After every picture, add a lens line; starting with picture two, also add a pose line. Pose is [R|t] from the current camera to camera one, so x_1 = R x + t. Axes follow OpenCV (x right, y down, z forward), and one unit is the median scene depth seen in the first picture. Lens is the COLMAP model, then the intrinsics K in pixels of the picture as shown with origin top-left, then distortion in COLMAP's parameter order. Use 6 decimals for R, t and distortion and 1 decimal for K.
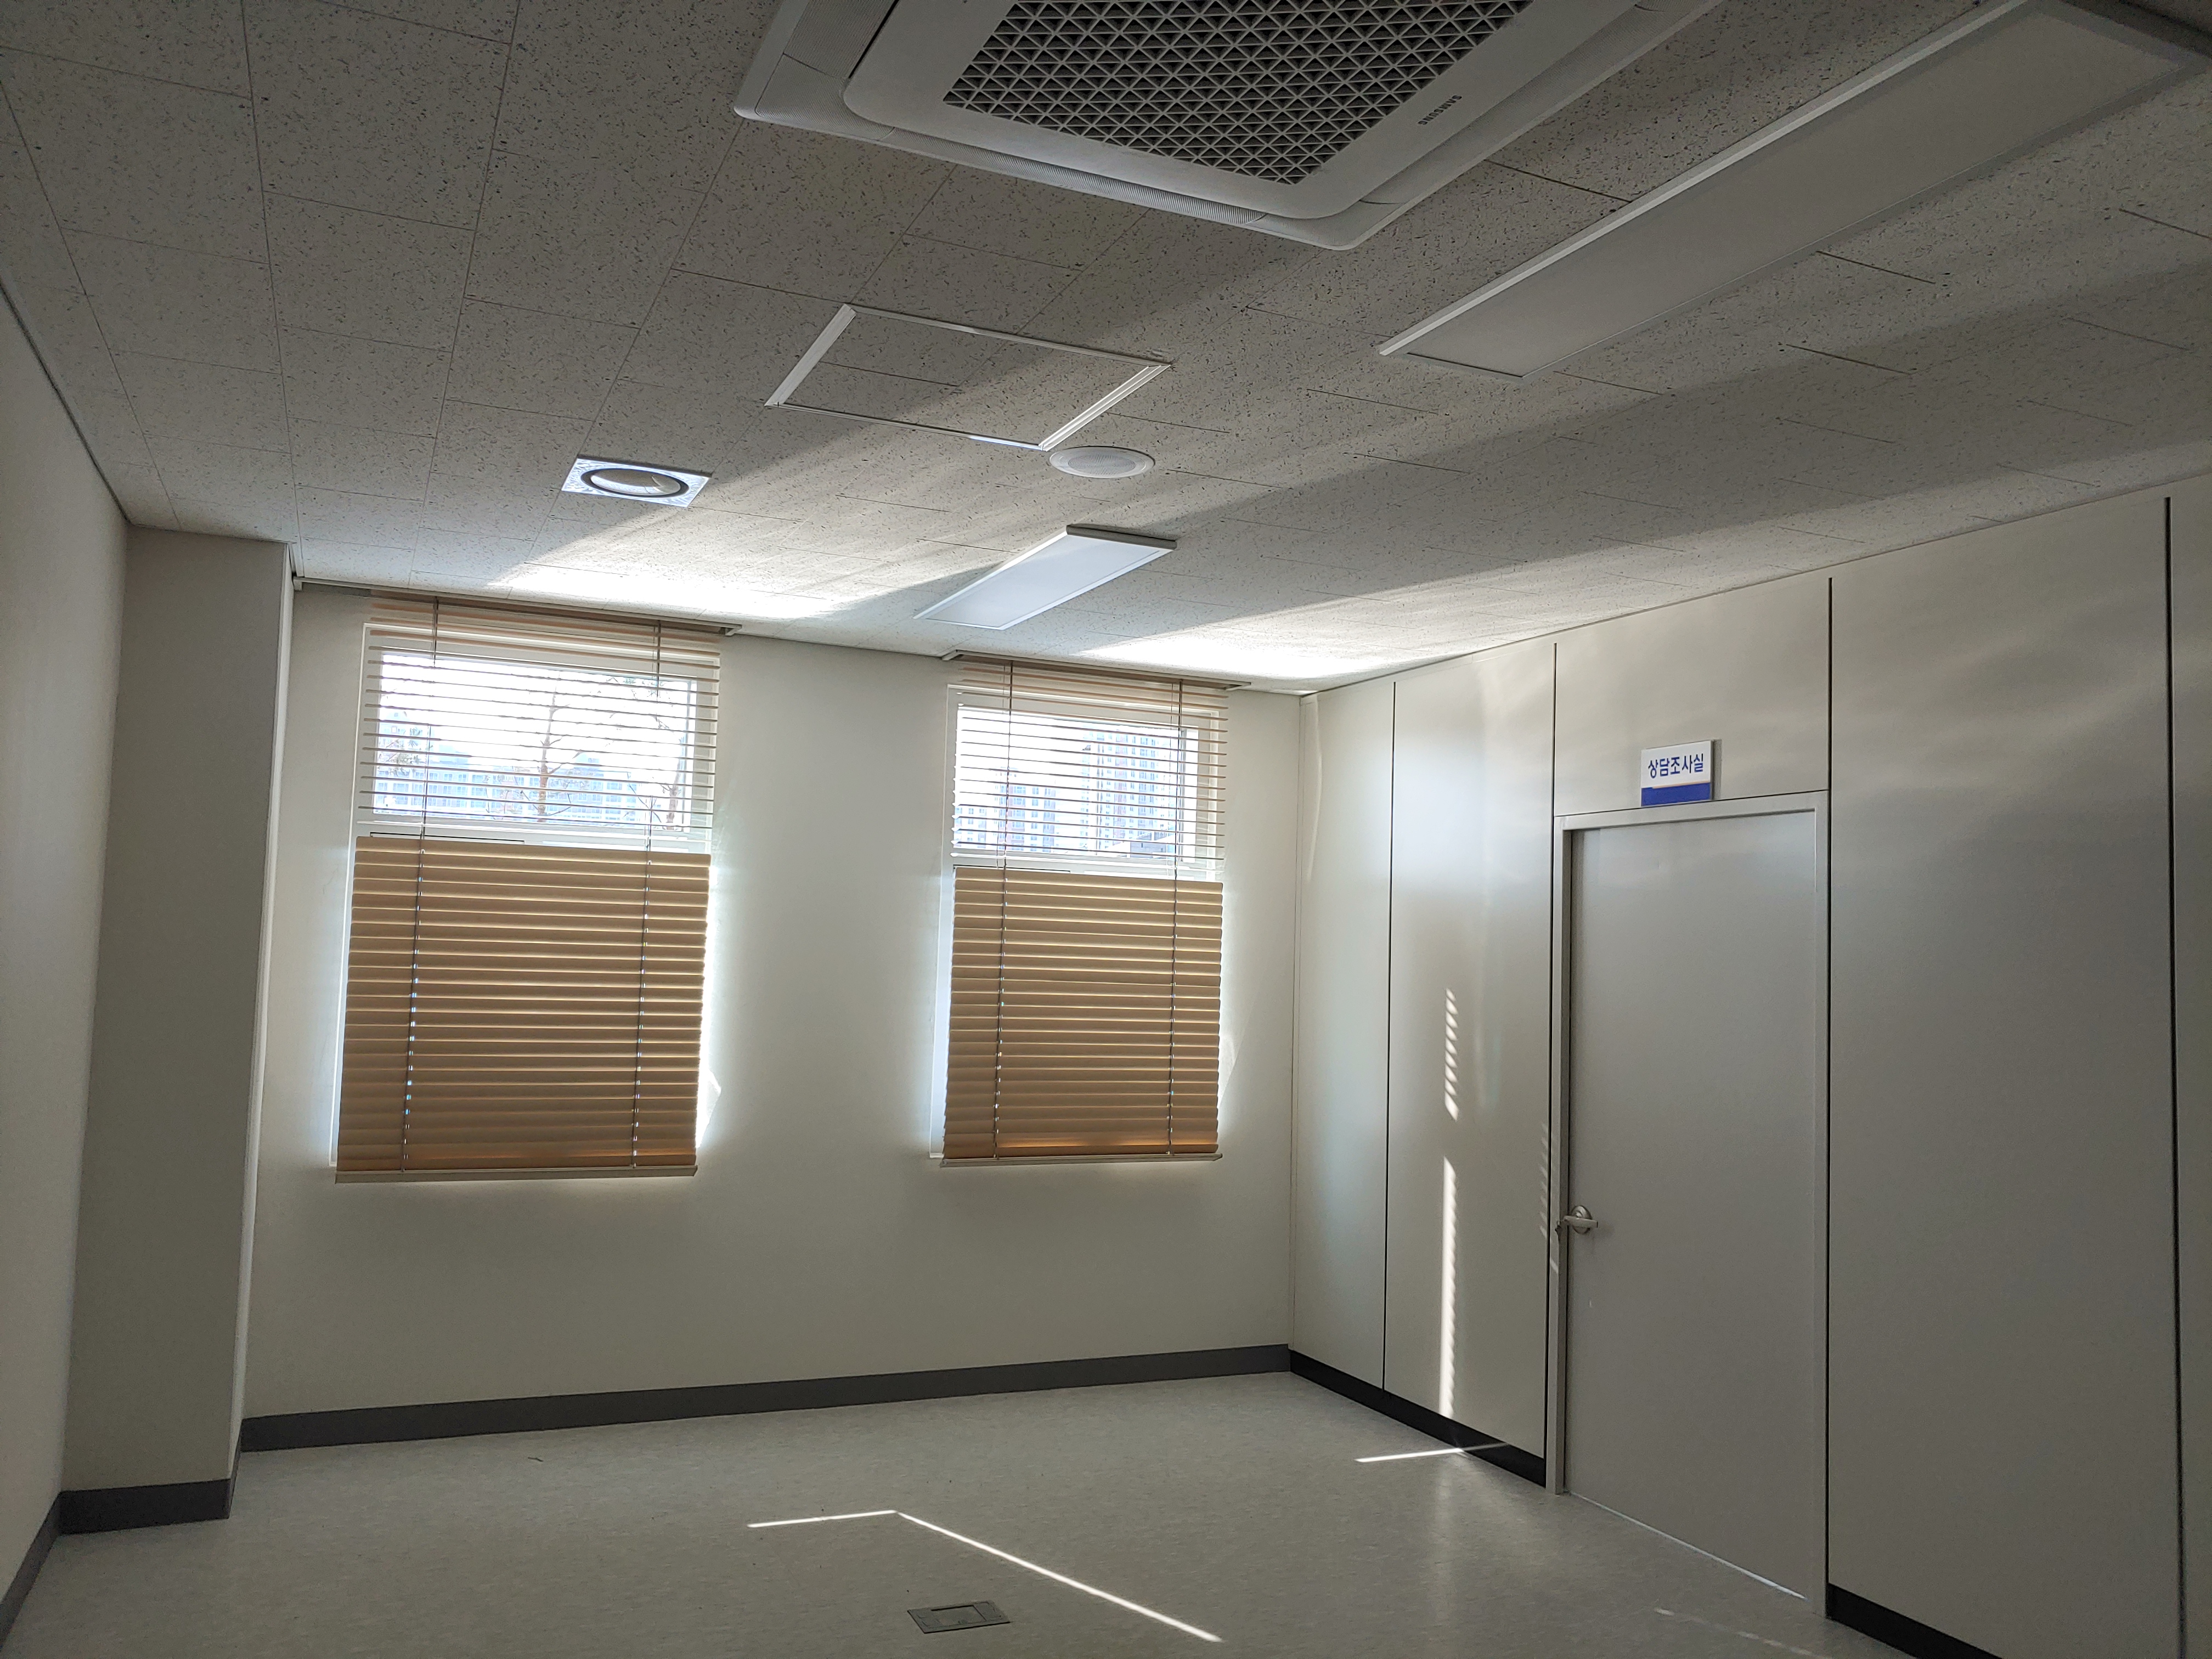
lens RADIAL K [[1645.6, 0, 1103.1], [0, 1645.6, 824.9], [0, 0, 1]] dist [-0.006752, -0.001926]
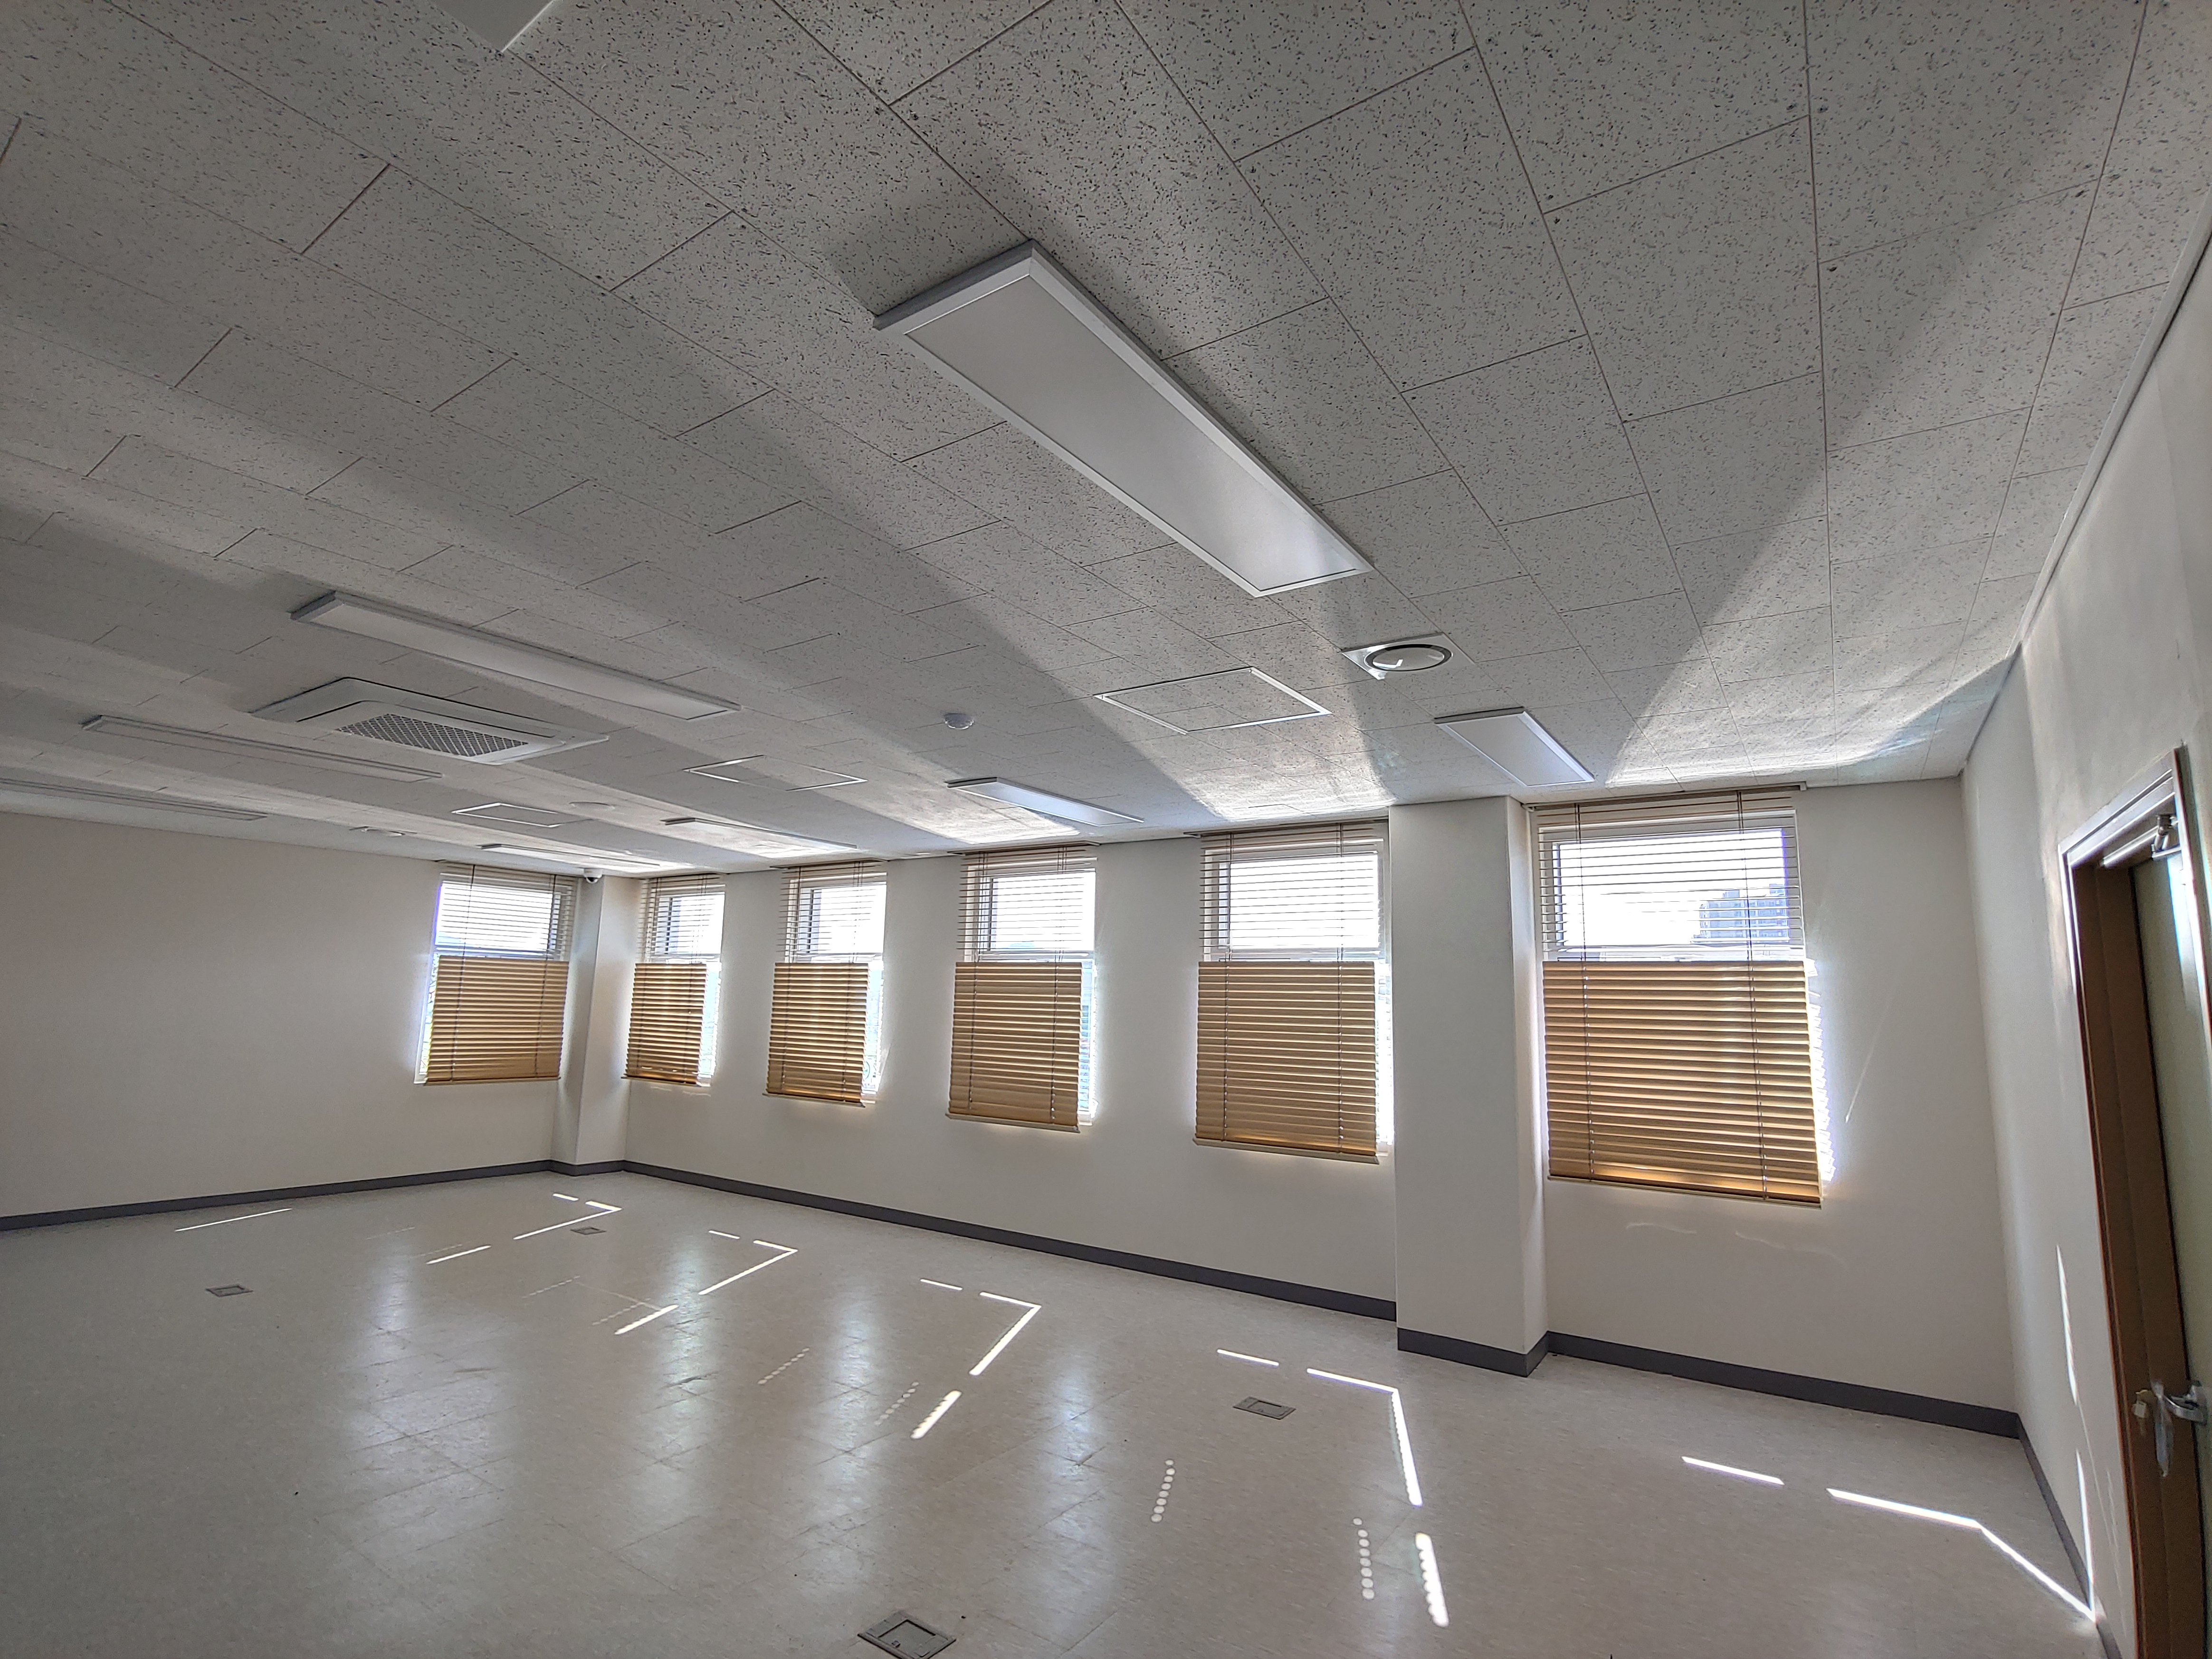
lens RADIAL K [[1058.9, 0, 1103.9], [0, 1058.9, 845.4], [0, 0, 1]] dist [-0.004686, -0.000278]
pose [[0.511310, -0.148805, -0.846416, 0.455509], [0.056798, 0.988593, -0.139489, 0.031927], [0.857518, 0.023247, 0.513929, 0.212907]]
